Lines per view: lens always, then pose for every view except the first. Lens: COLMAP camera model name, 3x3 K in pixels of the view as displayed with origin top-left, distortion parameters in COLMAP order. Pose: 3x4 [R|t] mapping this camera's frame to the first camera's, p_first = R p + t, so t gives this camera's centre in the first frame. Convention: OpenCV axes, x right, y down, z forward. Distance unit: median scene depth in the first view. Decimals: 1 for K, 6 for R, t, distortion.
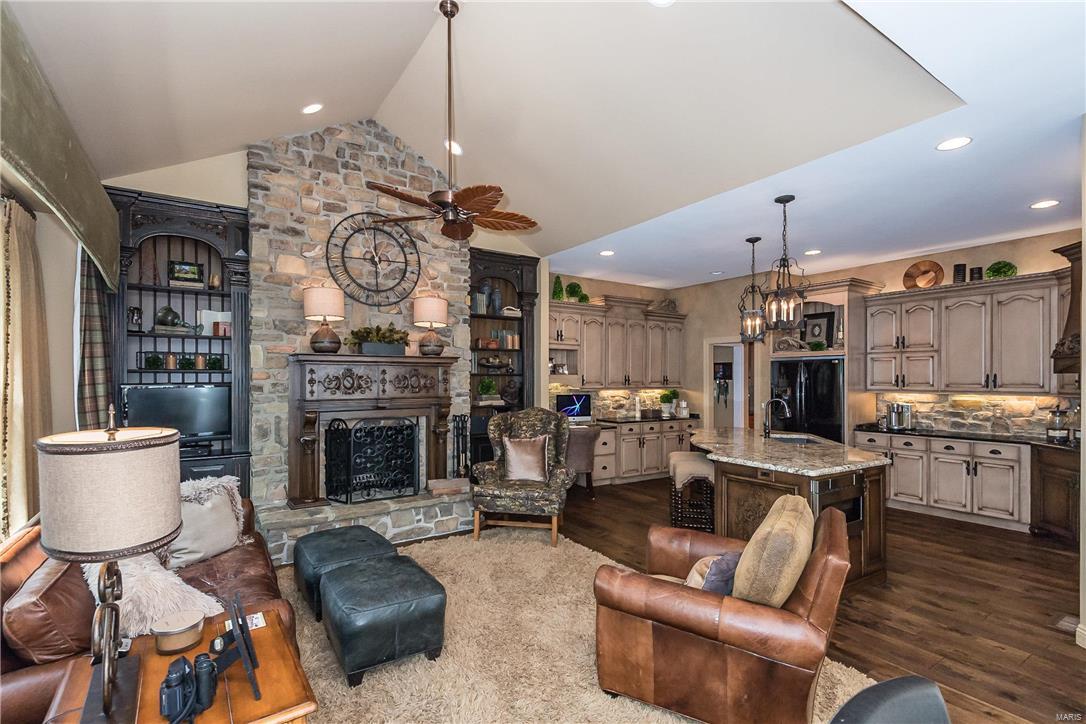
lens RADIAL K [[500.8, 0, 541.2], [0, 500.8, 373.8], [0, 0, 1]] dist [0.040304, -0.023253]
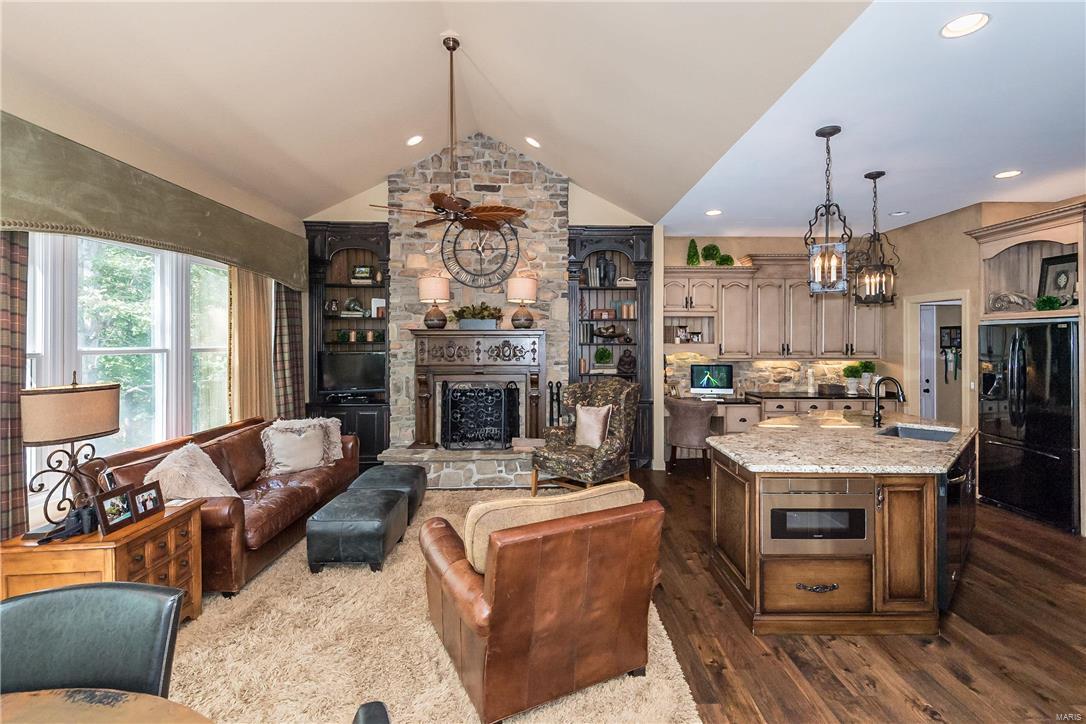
lens RADIAL K [[504.5, 0, 557.9], [0, 504.5, 336.9], [0, 0, 1]] dist [0.035593, -0.000141]
pose [[0.856700, -0.004656, -0.515795, 0.463118], [0.004826, 0.999988, -0.001011, -0.016206], [0.515793, -0.001623, 0.856712, 0.067107]]
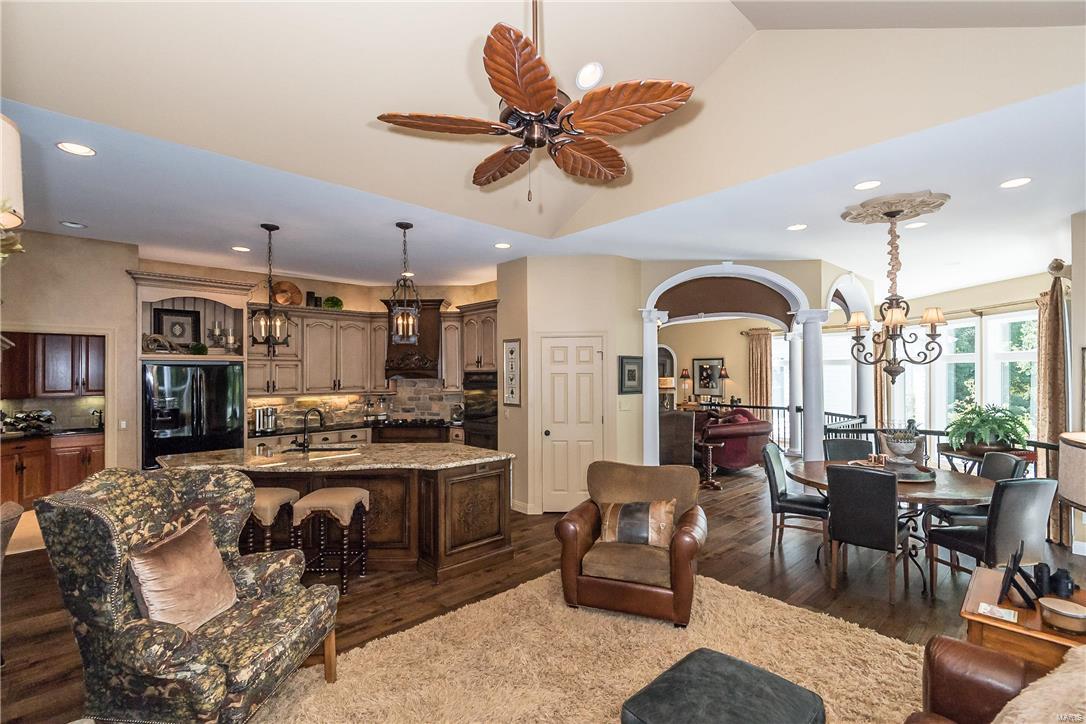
lens RADIAL K [[500.8, 0, 541.2], [0, 500.8, 373.8], [0, 0, 1]] dist [0.040304, -0.023253]
pose [[-0.182679, 0.003226, 0.983167, -0.568509], [-0.002619, 0.999989, -0.003768, -0.012667], [-0.983169, -0.003263, -0.182669, 0.769820]]
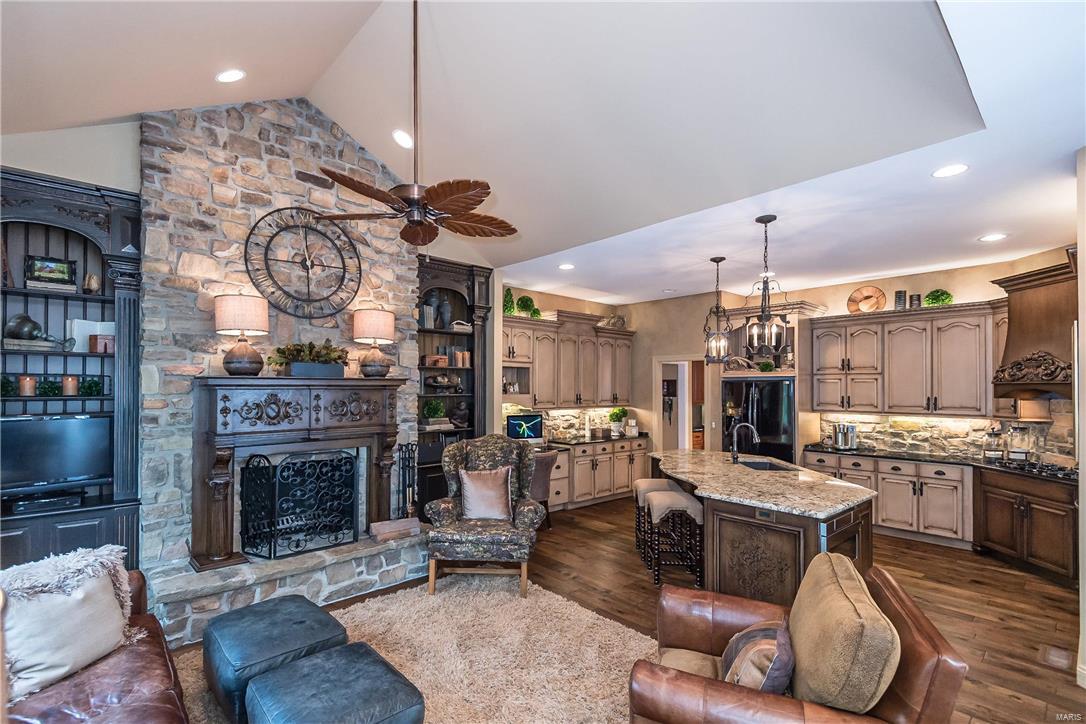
lens RADIAL K [[499.1, 0, 544.9], [0, 499.1, 378.2], [0, 0, 1]] dist [0.032298, -0.016776]
pose [[0.987444, 0.004057, 0.157918, -0.069443], [-0.002460, 0.999944, -0.010307, -0.027398], [-0.157951, 0.009789, 0.987398, 0.108609]]
